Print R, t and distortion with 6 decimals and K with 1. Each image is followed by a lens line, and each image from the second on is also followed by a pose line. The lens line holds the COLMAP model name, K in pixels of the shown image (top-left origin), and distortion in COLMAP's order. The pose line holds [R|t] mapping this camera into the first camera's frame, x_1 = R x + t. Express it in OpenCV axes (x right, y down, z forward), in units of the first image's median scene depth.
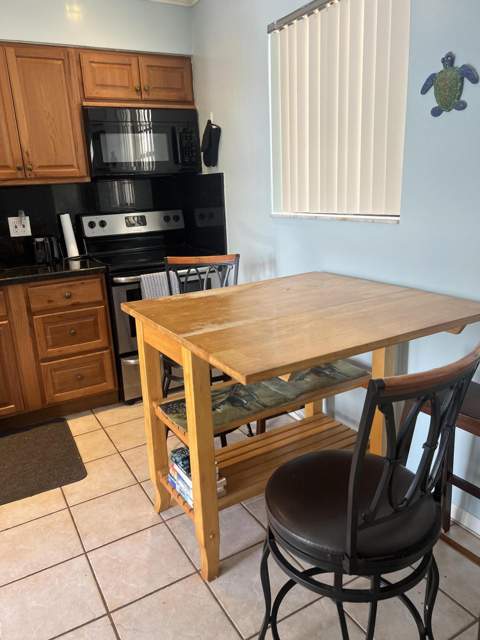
lens RADIAL K [[485.6, 0, 239.2], [0, 485.6, 321.2], [0, 0, 1]] dist [0.058130, -0.053671]
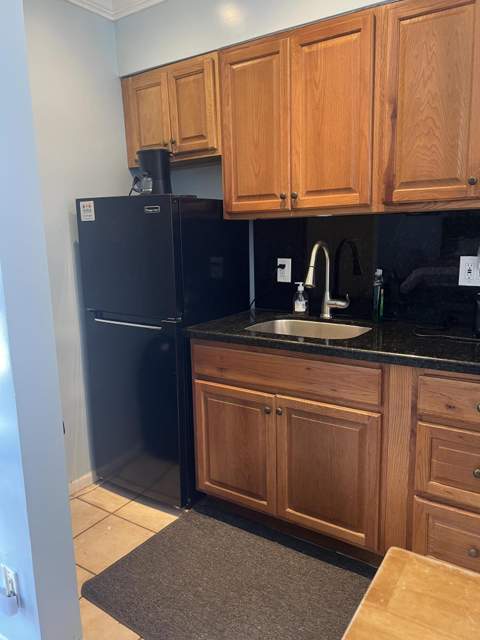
lens RADIAL K [[485.6, 0, 239.5], [0, 485.6, 317.5], [0, 0, 1]] dist [0.058130, -0.053671]
pose [[0.432874, 0.200237, -0.878934, -0.005125], [-0.233083, 0.966723, 0.105444, -0.145958], [0.870800, 0.159220, 0.465141, 0.495329]]
